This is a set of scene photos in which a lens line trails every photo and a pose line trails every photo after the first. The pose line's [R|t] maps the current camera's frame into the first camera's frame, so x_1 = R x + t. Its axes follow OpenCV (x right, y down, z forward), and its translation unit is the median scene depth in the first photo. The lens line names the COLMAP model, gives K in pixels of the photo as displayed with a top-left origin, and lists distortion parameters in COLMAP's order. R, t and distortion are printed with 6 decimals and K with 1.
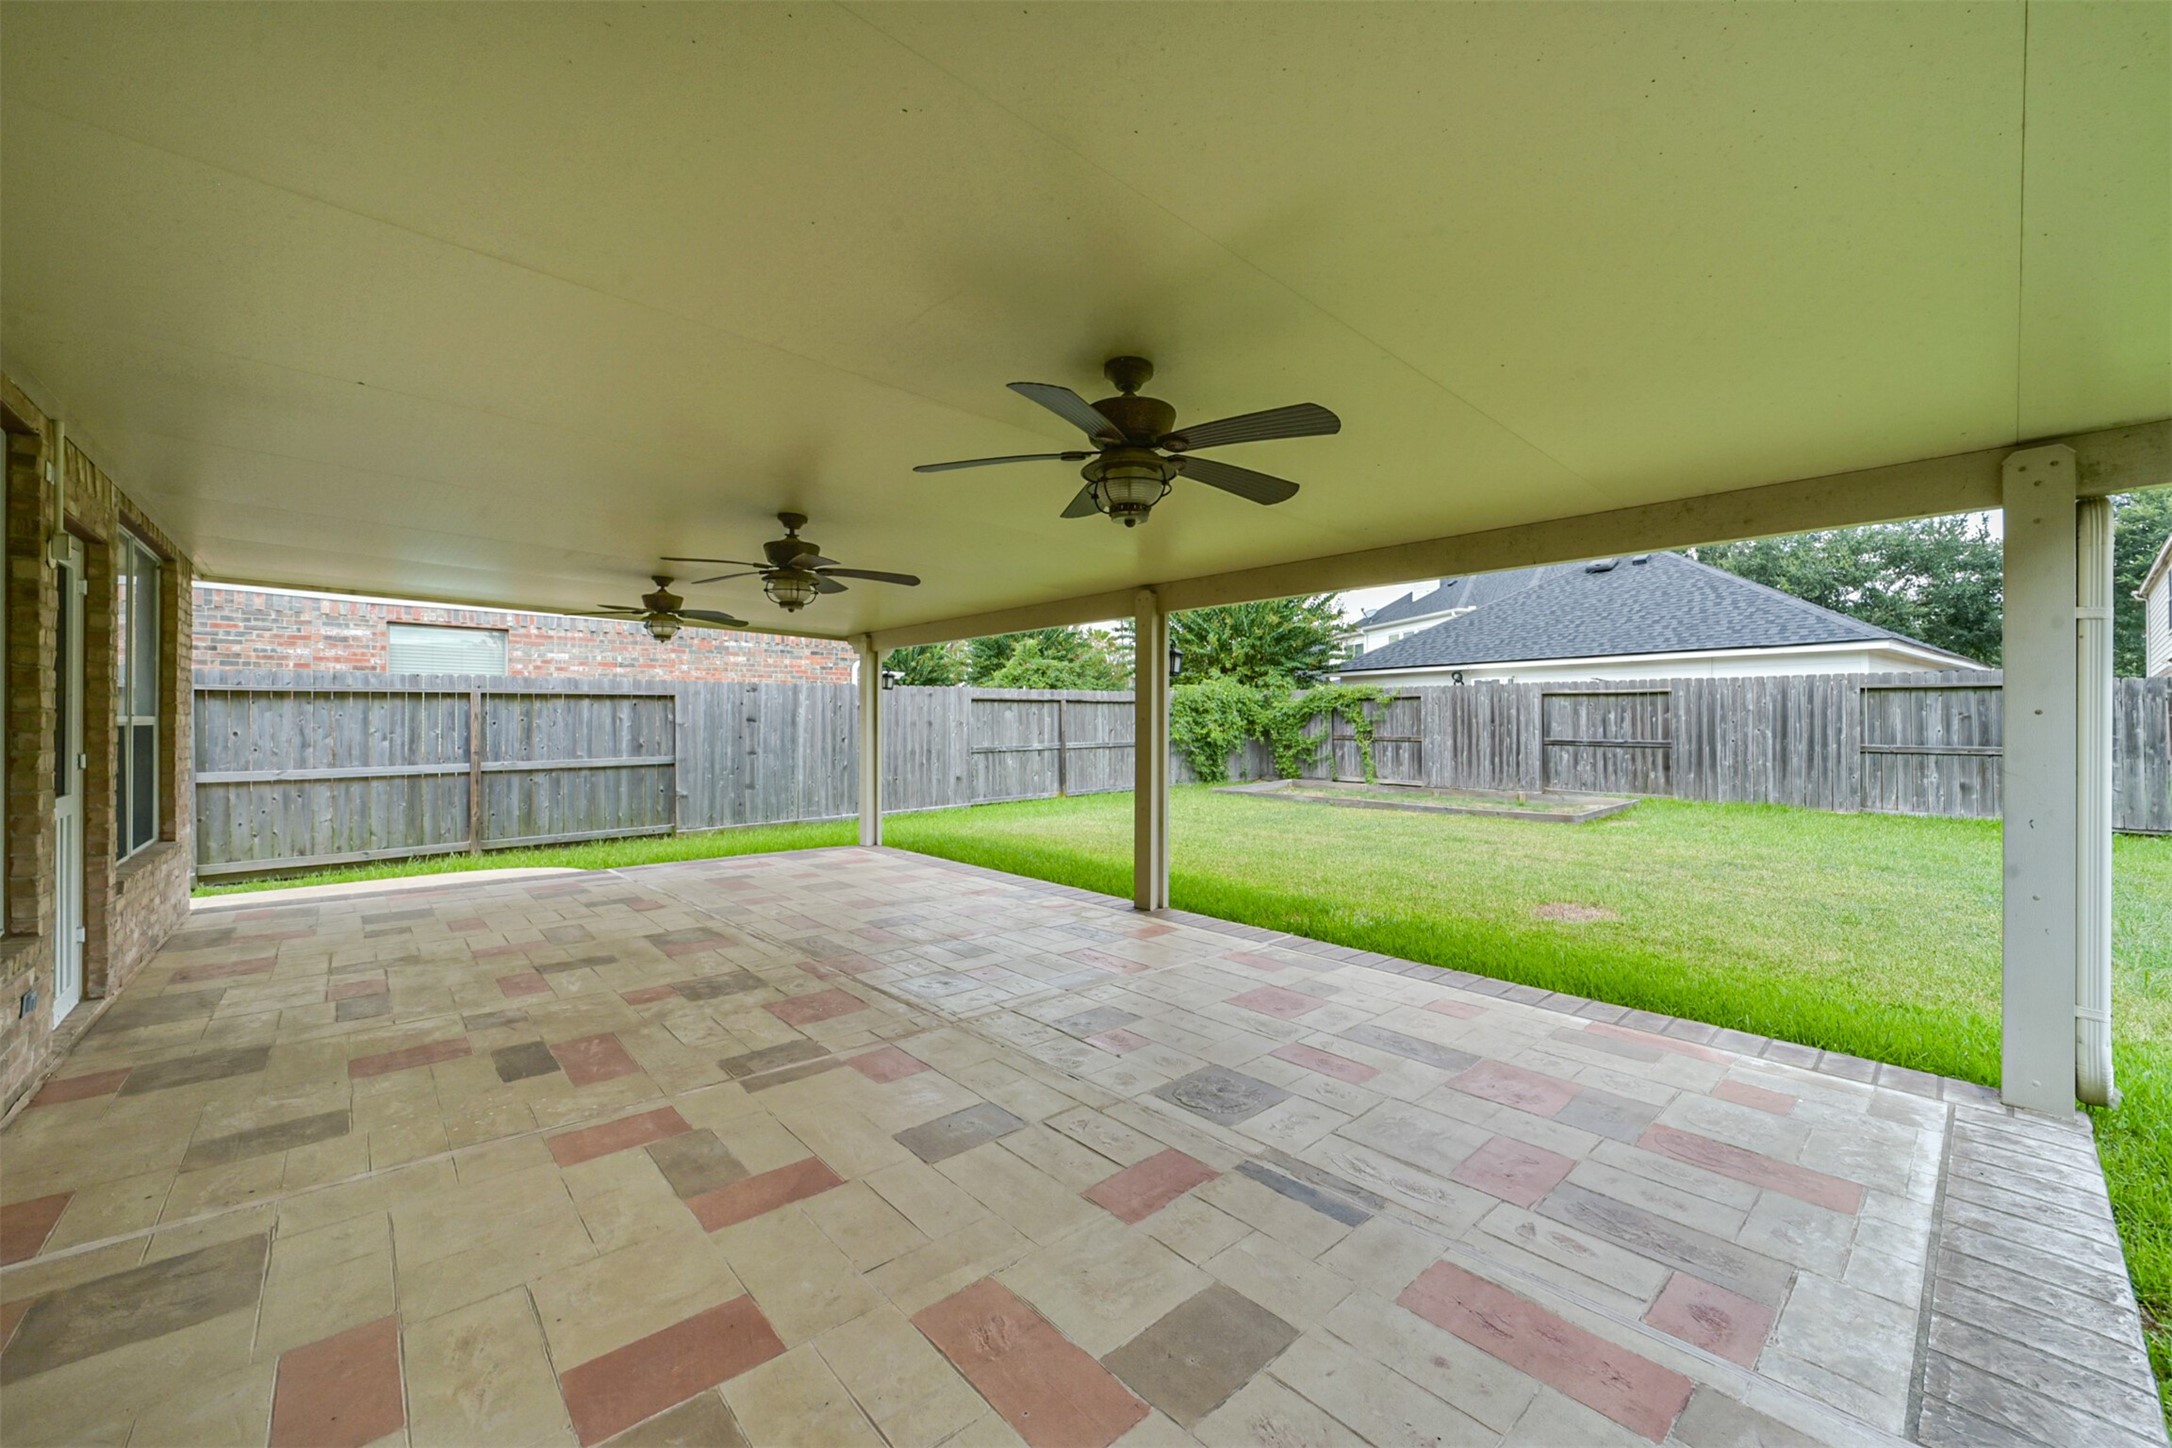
lens RADIAL K [[814.4, 0, 1068.2], [0, 814.4, 725.3], [0, 0, 1]] dist [-0.020462, 0.000274]
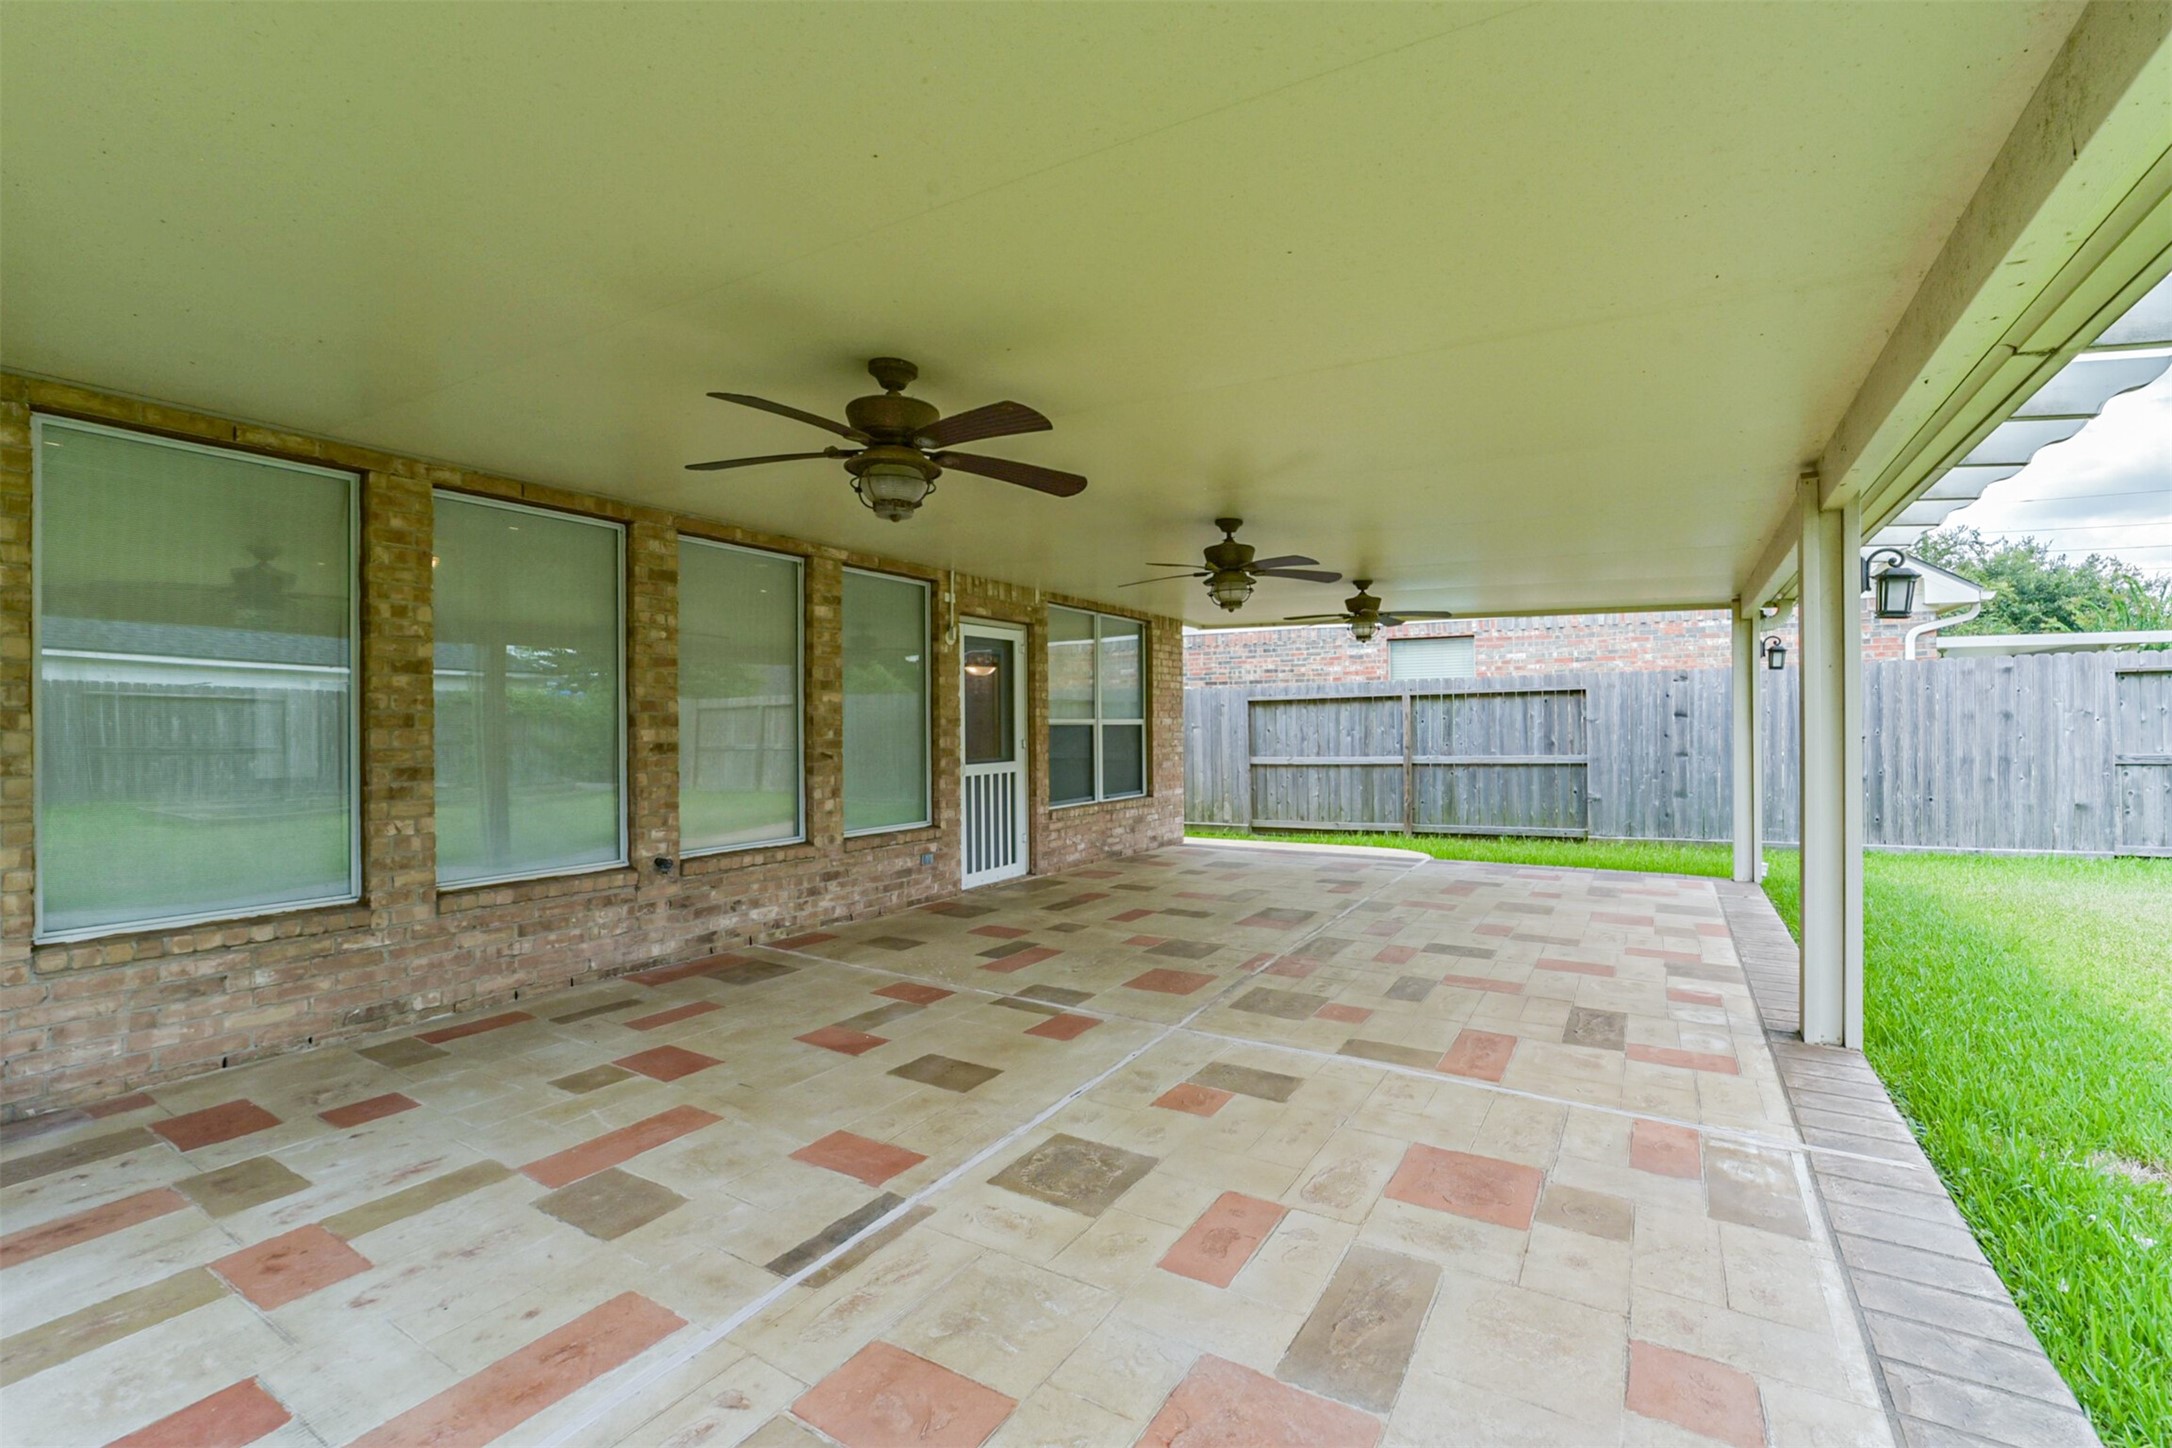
lens RADIAL K [[814.4, 0, 1068.2], [0, 814.4, 725.3], [0, 0, 1]] dist [-0.020462, 0.000274]
pose [[0.357582, -0.004903, -0.933869, 0.171311], [0.006647, 0.999974, -0.002705, 0.002633], [0.933858, -0.005240, 0.357606, 0.129504]]
